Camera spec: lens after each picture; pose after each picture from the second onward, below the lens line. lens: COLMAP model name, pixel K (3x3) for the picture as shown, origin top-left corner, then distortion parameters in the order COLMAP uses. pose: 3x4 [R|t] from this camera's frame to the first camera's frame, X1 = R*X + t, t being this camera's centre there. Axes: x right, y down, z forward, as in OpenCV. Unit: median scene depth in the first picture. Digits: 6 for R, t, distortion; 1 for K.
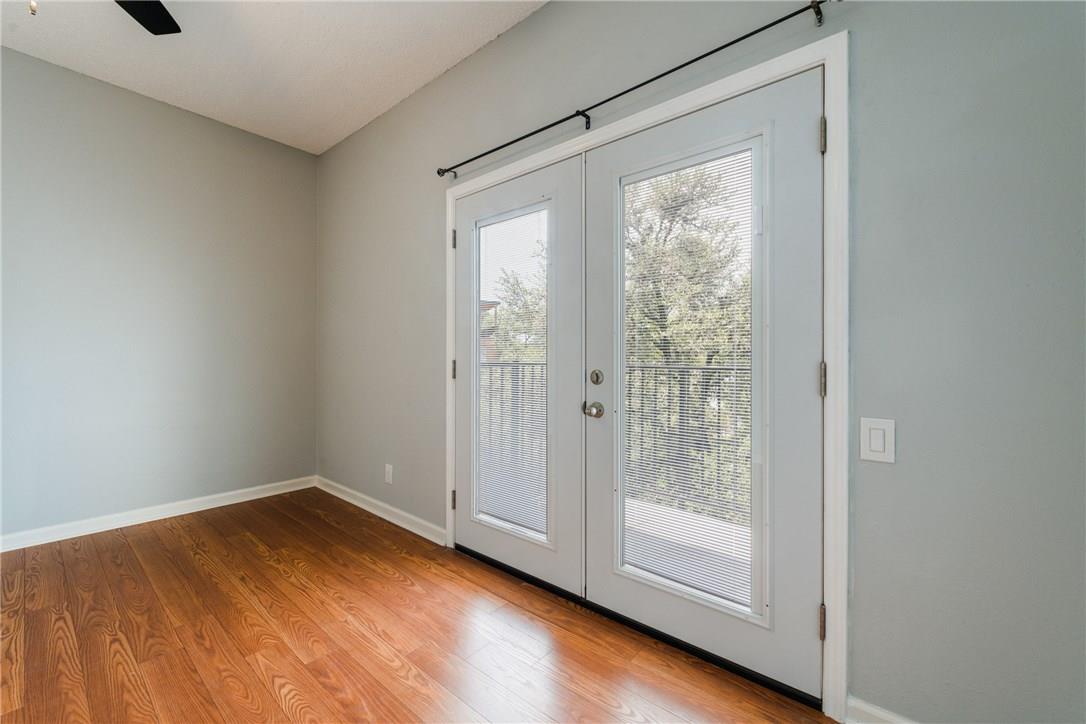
lens RADIAL K [[437.7, 0, 549.2], [0, 437.7, 361.5], [0, 0, 1]] dist [0.000697, 0.000206]
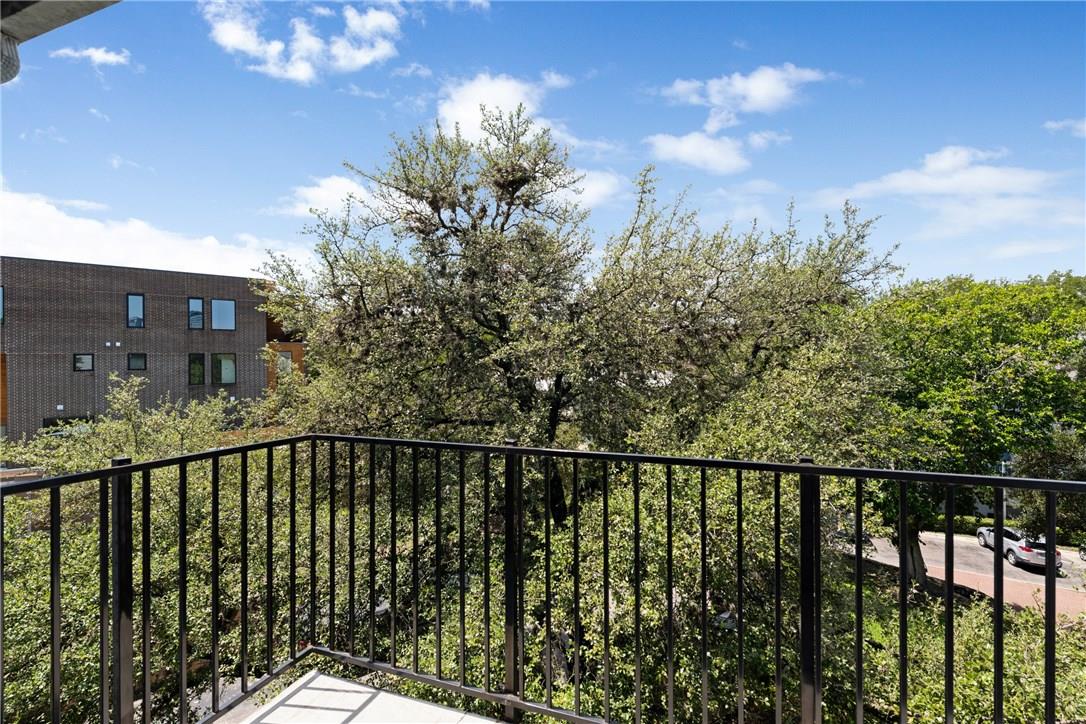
lens RADIAL K [[449.6, 0, 542.6], [0, 449.6, 357.3], [0, 0, 1]] dist [-0.004749, 0.000104]
pose [[0.949628, -0.007865, 0.313281, 0.084900], [0.008488, 0.999964, -0.000625, -0.048171], [-0.313265, 0.003252, 0.949660, 0.231566]]
